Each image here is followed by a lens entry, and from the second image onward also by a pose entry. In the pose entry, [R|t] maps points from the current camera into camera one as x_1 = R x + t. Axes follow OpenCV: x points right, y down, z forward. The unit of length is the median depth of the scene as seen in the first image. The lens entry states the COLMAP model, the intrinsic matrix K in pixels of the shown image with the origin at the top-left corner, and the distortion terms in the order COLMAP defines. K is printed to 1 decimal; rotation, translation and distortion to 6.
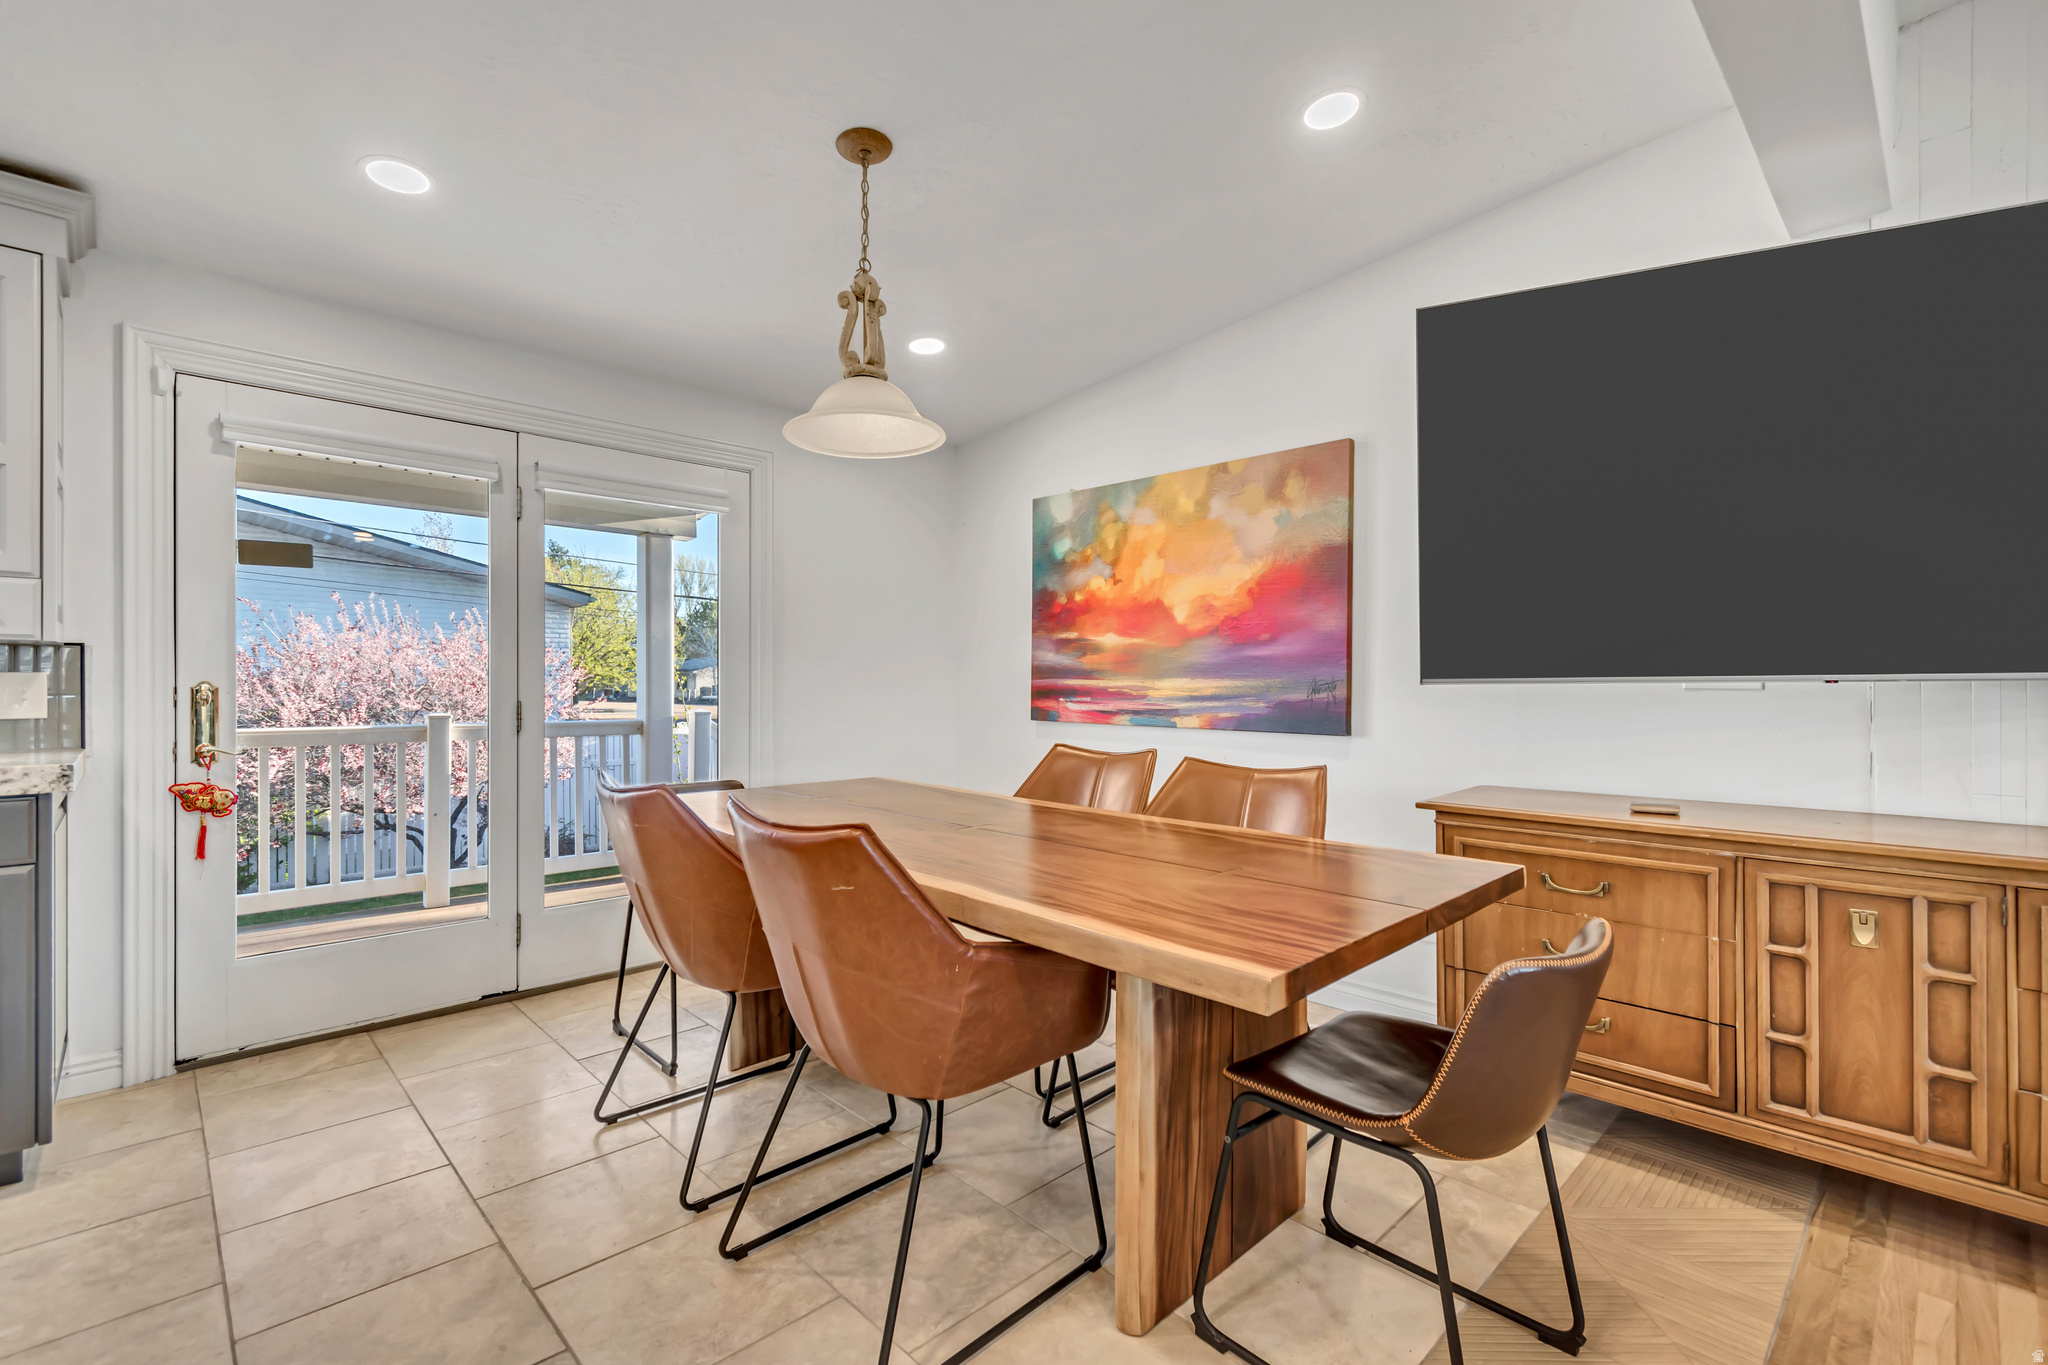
lens RADIAL K [[917.8, 0, 1028.2], [0, 917.8, 680.8], [0, 0, 1]] dist [0.004068, -0.000166]
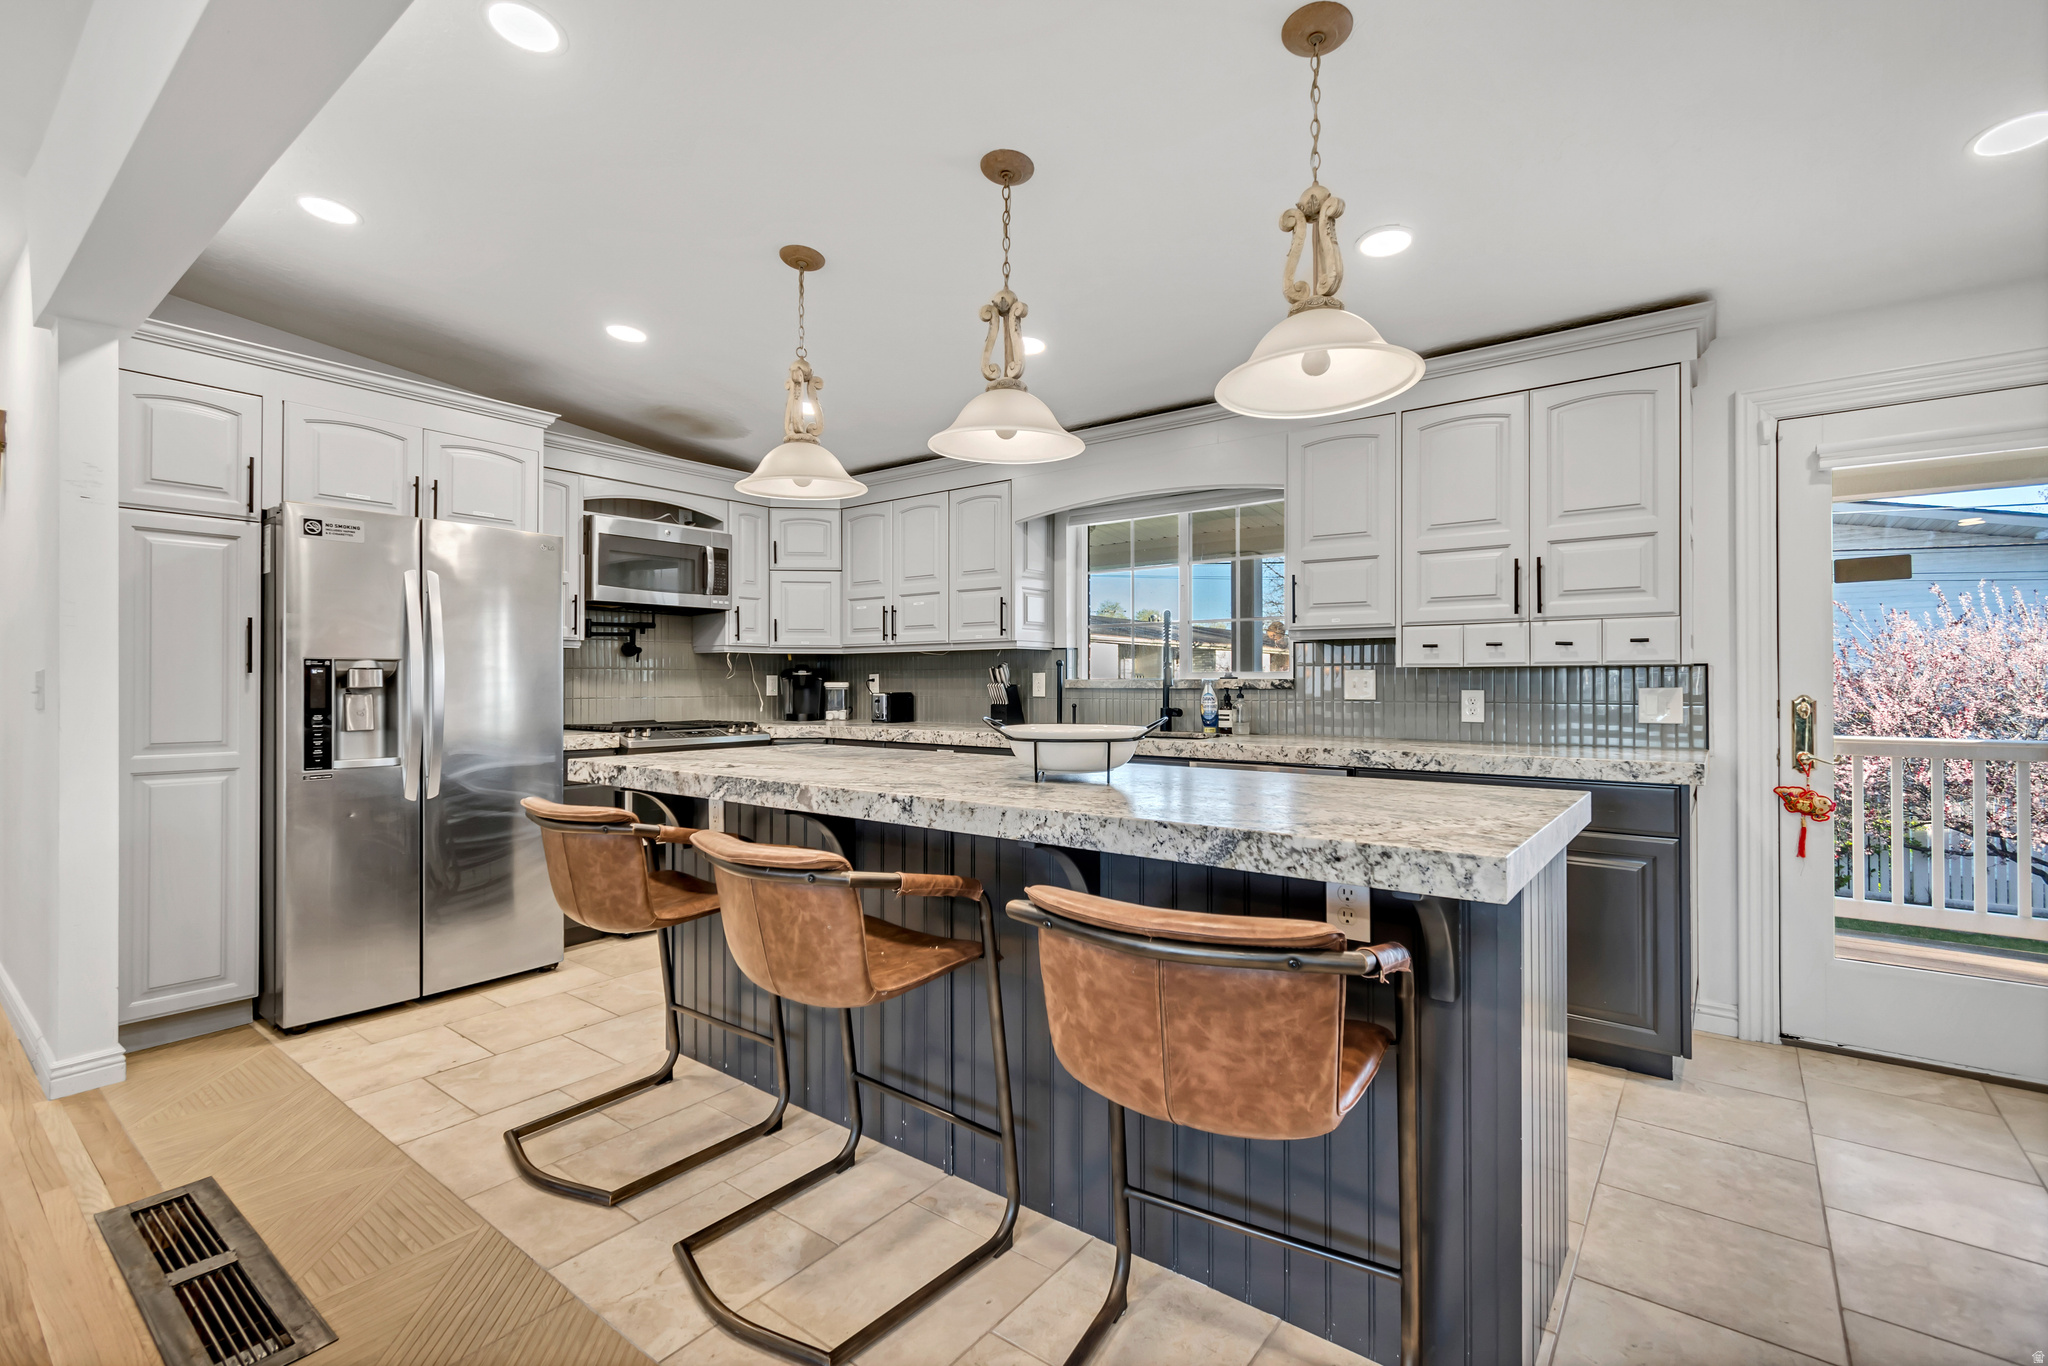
lens RADIAL K [[907.6, 0, 1027.9], [0, 907.6, 682.3], [0, 0, 1]] dist [0.006313, -0.003271]
pose [[0.141743, -0.001525, -0.989902, 0.035082], [0.005274, 0.999986, -0.000786, -0.014803], [0.989889, -0.005109, 0.141749, -0.051482]]
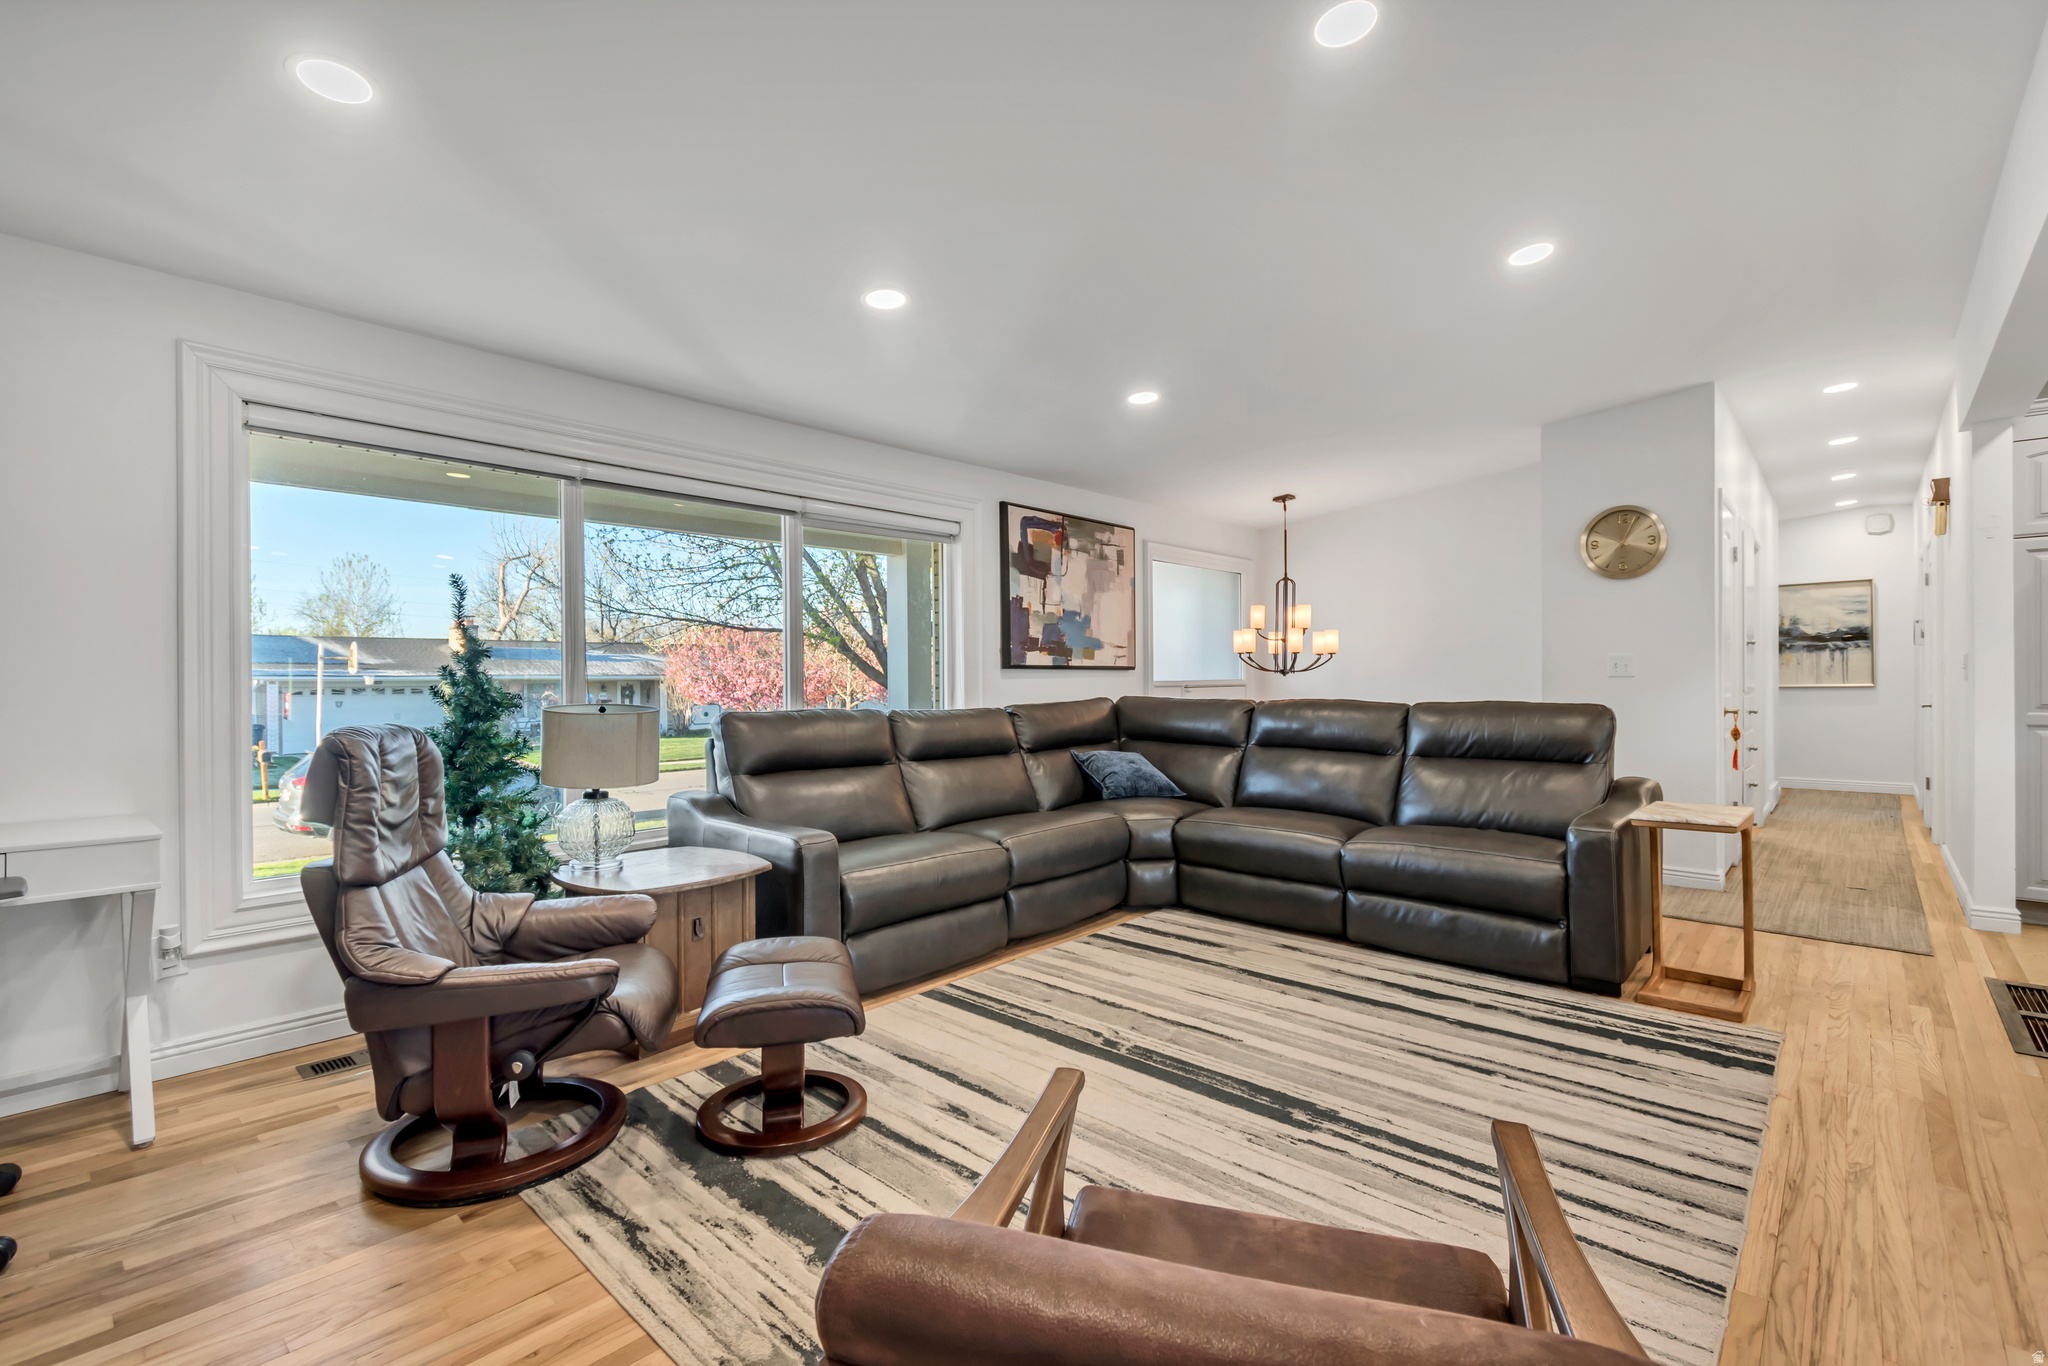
lens RADIAL K [[917.8, 0, 1028.2], [0, 917.8, 681.3], [0, 0, 1]] dist [0.004068, -0.000166]
pose [[-0.997973, 0.006875, -0.063269, 0.457586], [0.006939, 0.999976, -0.000794, -0.000715], [0.063262, -0.001231, -0.997996, 0.360865]]
